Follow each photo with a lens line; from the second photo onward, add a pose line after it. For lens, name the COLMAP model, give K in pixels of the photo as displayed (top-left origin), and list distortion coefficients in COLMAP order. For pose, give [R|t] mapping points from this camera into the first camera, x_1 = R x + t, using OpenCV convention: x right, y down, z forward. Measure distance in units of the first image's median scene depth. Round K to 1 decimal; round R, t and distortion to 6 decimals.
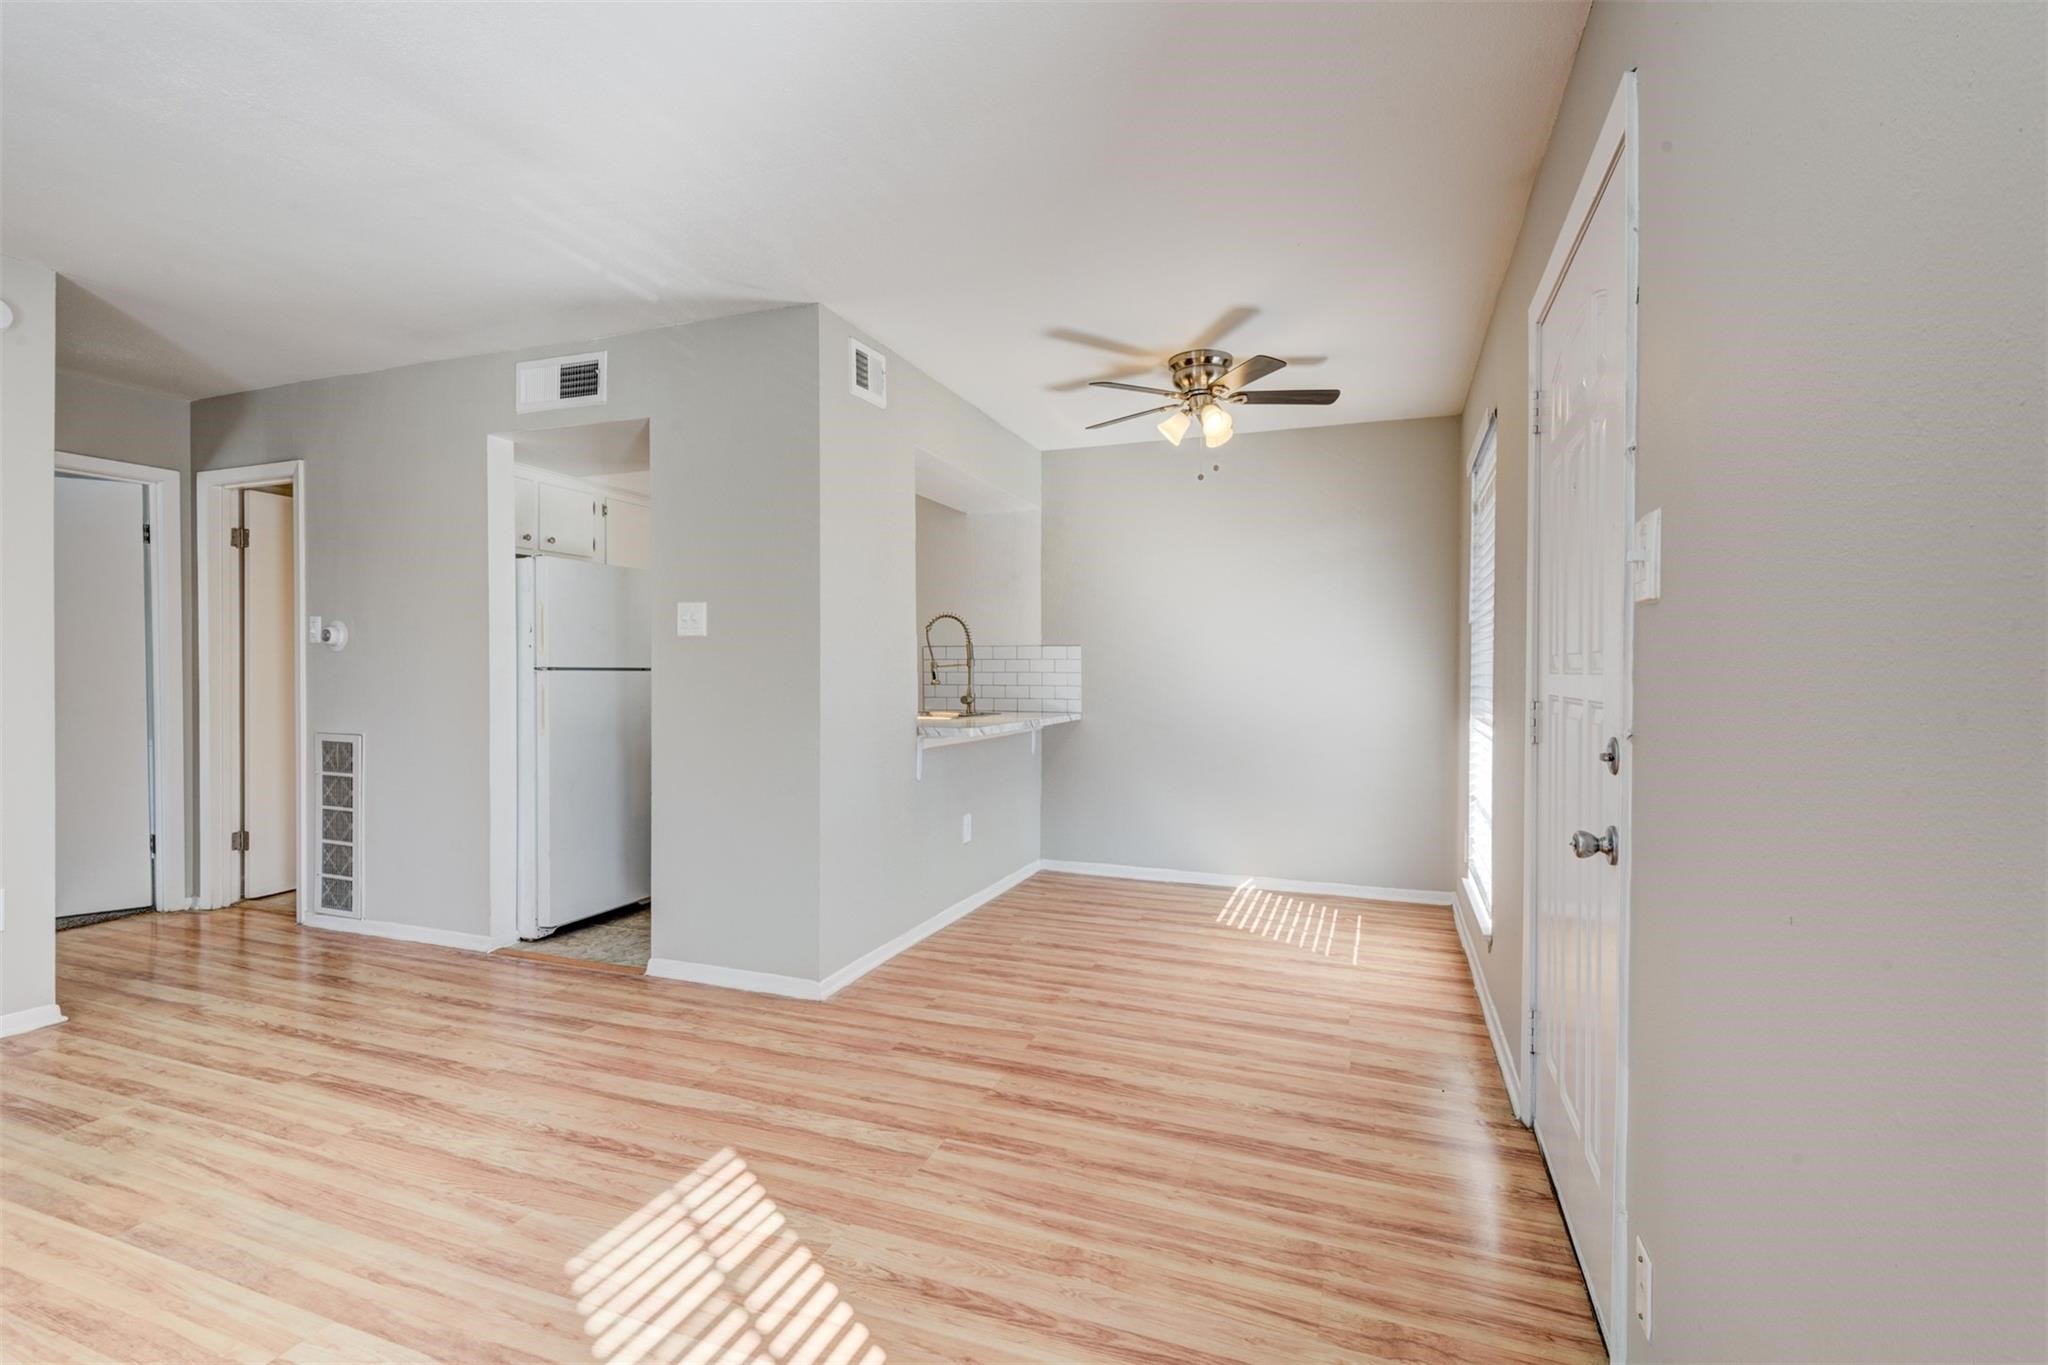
lens RADIAL K [[915.3, 0, 1016.5], [0, 915.3, 689.7], [0, 0, 1]] dist [0.011872, -0.016045]
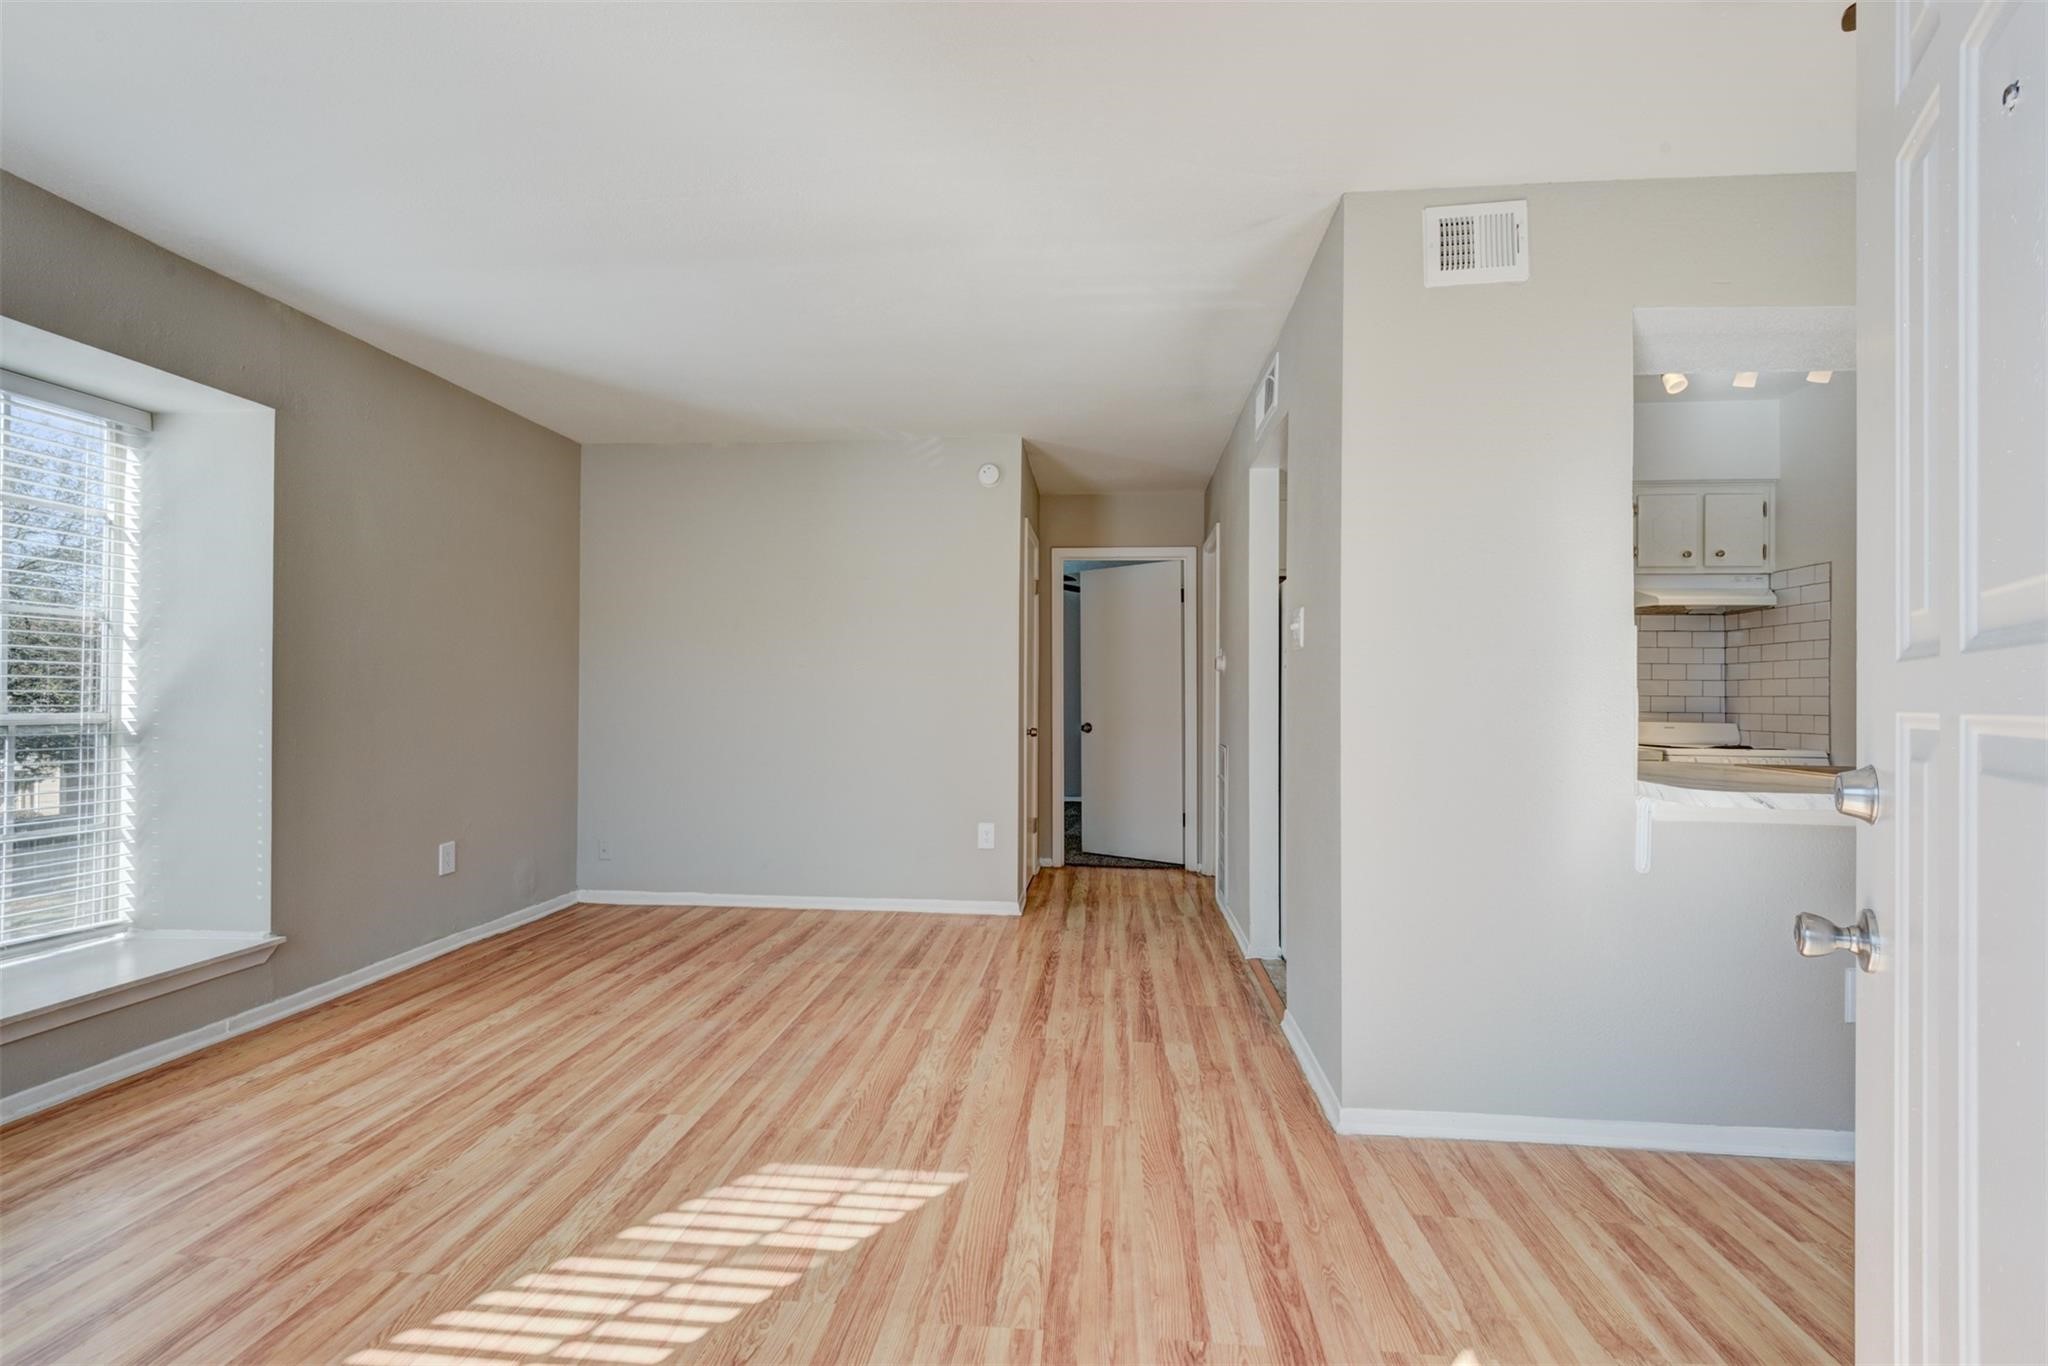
lens RADIAL K [[915.3, 0, 1016.5], [0, 915.3, 690.2], [0, 0, 1]] dist [0.011872, -0.016045]
pose [[0.248070, -0.005932, -0.968724, 0.492841], [-0.022177, 0.999684, -0.011801, -0.001862], [0.968488, 0.024411, 0.247860, 0.627608]]
